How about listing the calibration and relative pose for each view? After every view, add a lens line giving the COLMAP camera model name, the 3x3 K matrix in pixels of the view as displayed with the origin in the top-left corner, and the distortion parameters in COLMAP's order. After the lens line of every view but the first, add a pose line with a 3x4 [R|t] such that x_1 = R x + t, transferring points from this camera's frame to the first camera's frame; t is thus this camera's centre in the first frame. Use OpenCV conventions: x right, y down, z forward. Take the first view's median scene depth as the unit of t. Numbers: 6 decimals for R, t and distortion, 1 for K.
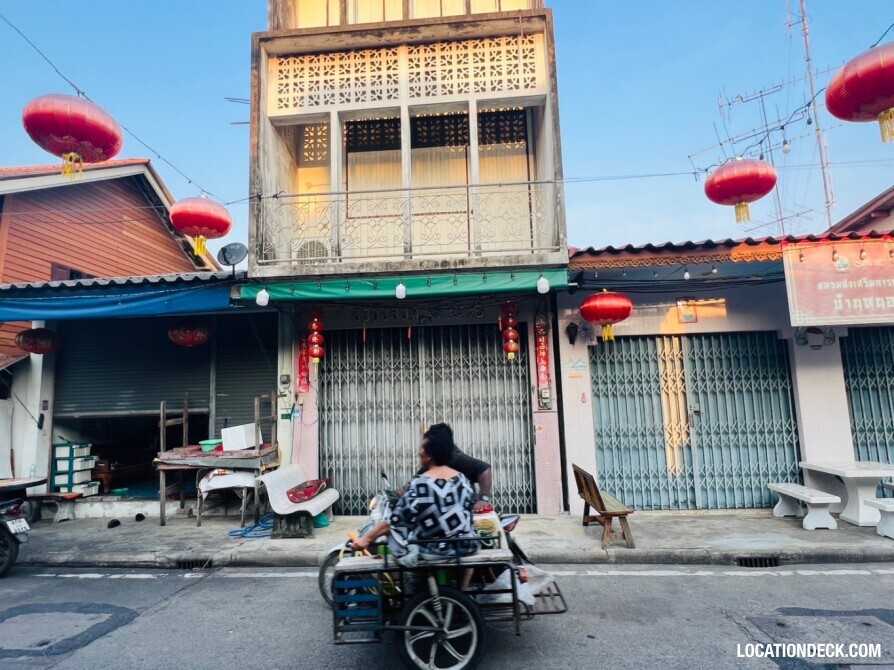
lens RADIAL K [[503.1, 0, 442.1], [0, 503.1, 333.6], [0, 0, 1]] dist [-0.003139, 0.000072]
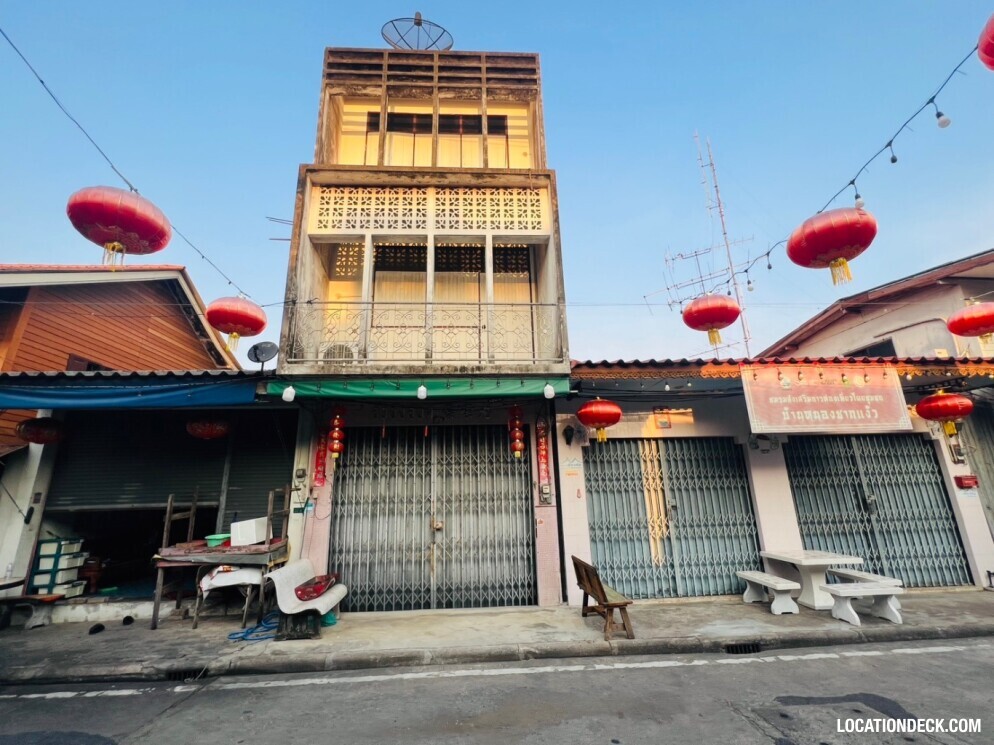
lens RADIAL K [[428.9, 0, 492.4], [0, 428.9, 370.0], [0, 0, 1]] dist [-0.002978, 0.001061]
pose [[0.990982, 0.042311, 0.127138, -0.046017], [-0.022695, 0.988127, -0.151951, 0.005634], [-0.132057, 0.147696, 0.980177, 0.049874]]
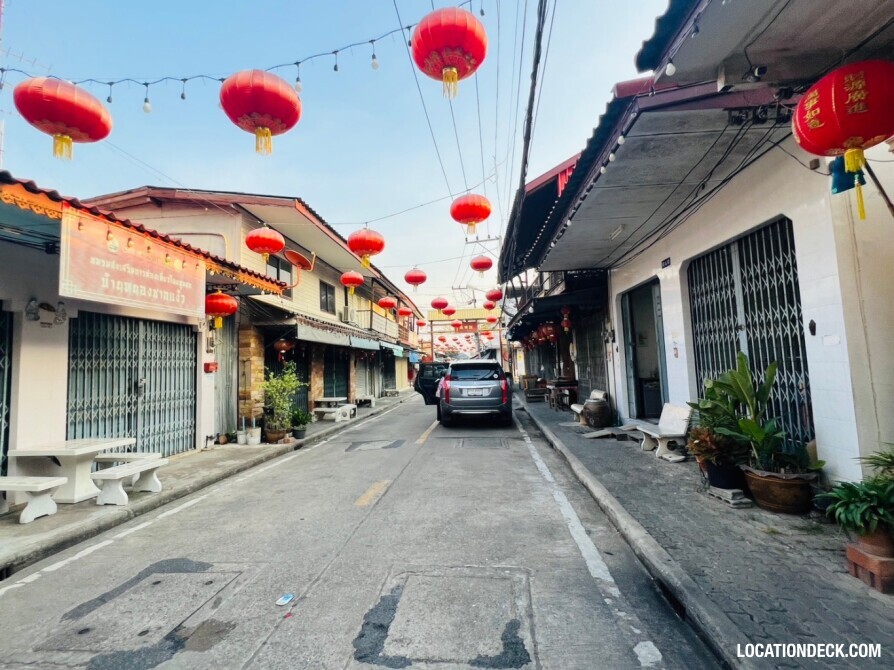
lens RADIAL K [[439.5, 0, 441.0], [0, 439.5, 330.9], [0, 0, 1]] dist [-0.004393, 0.000381]
pose [[0.030019, 0.109393, 0.993545, -0.052361], [-0.094912, 0.989814, -0.106115, 0.057750], [-0.995033, -0.091113, 0.040095, 0.237475]]
